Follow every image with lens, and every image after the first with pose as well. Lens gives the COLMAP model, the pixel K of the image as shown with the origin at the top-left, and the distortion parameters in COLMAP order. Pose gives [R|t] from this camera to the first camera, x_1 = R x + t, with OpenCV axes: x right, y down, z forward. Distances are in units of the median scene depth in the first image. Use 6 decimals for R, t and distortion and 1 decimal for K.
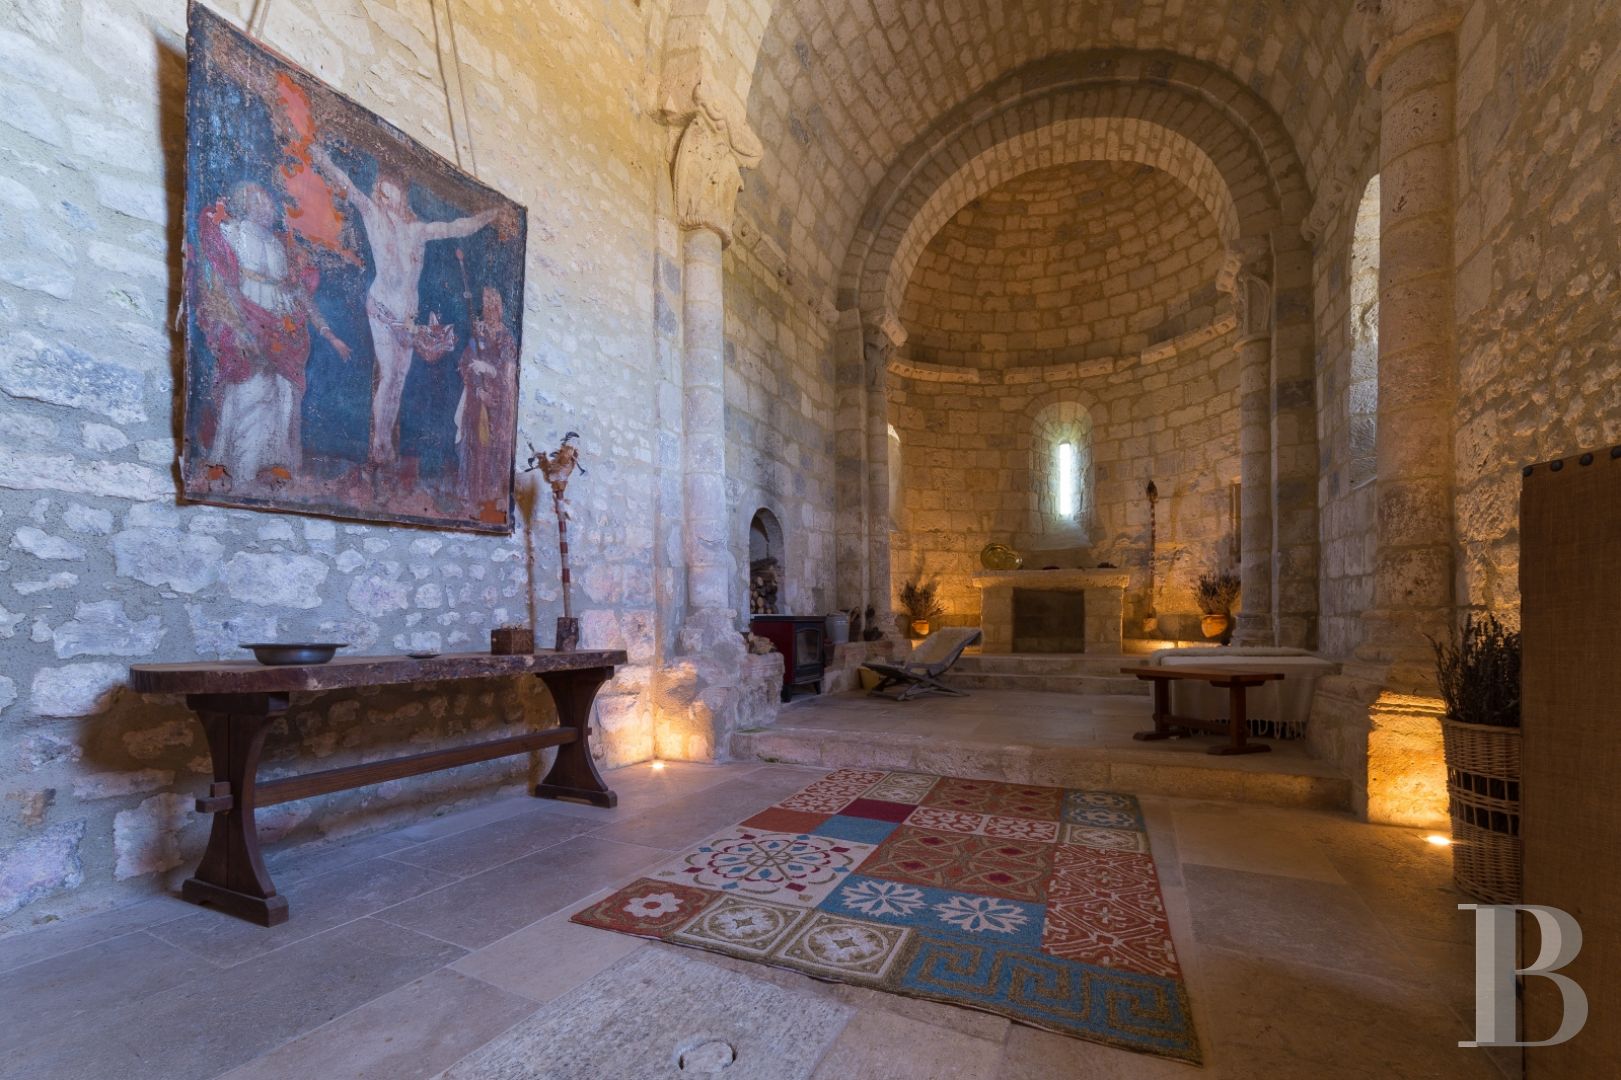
lens RADIAL K [[624.0, 0, 847.1], [0, 624.0, 608.8], [0, 0, 1]] dist [0.004908, 0.000605]
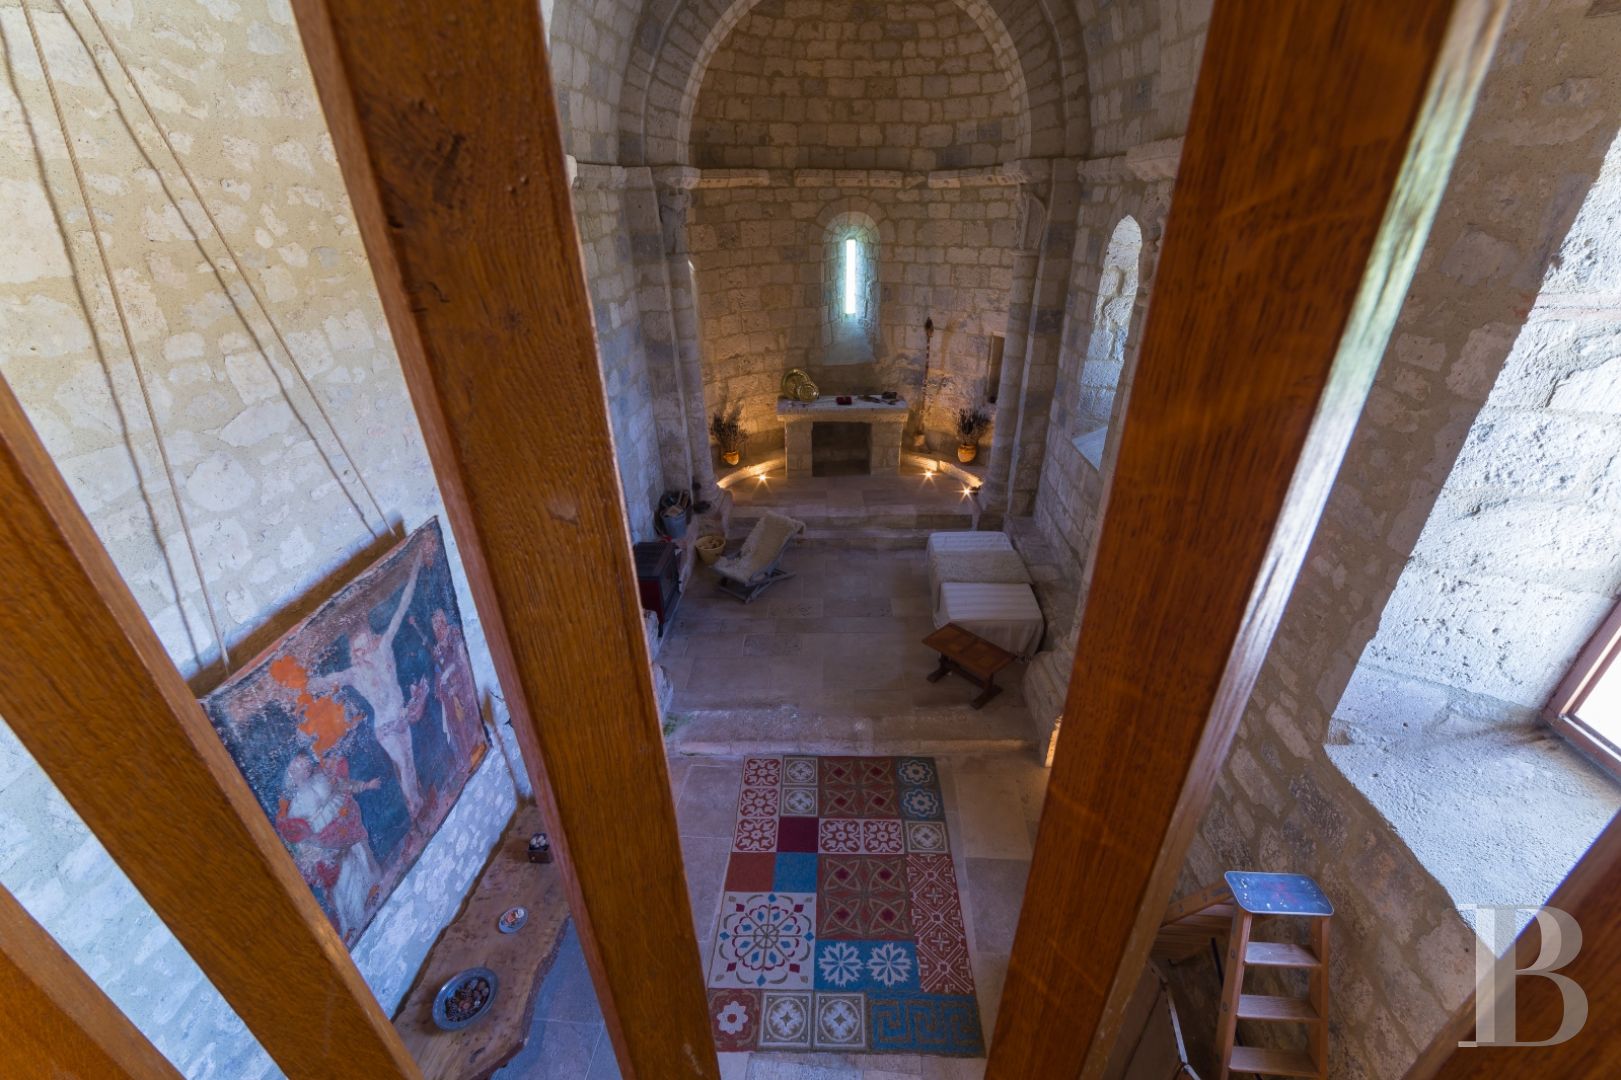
lens RADIAL K [[624.0, 0, 821.2], [0, 624.0, 511.7], [0, 0, 1]] dist [0.004908, 0.000605]
pose [[0.938703, -0.157014, 0.306893, -0.099077], [0.001997, 0.892712, 0.450623, -0.440891], [-0.344721, -0.422389, 0.838305, -0.012465]]
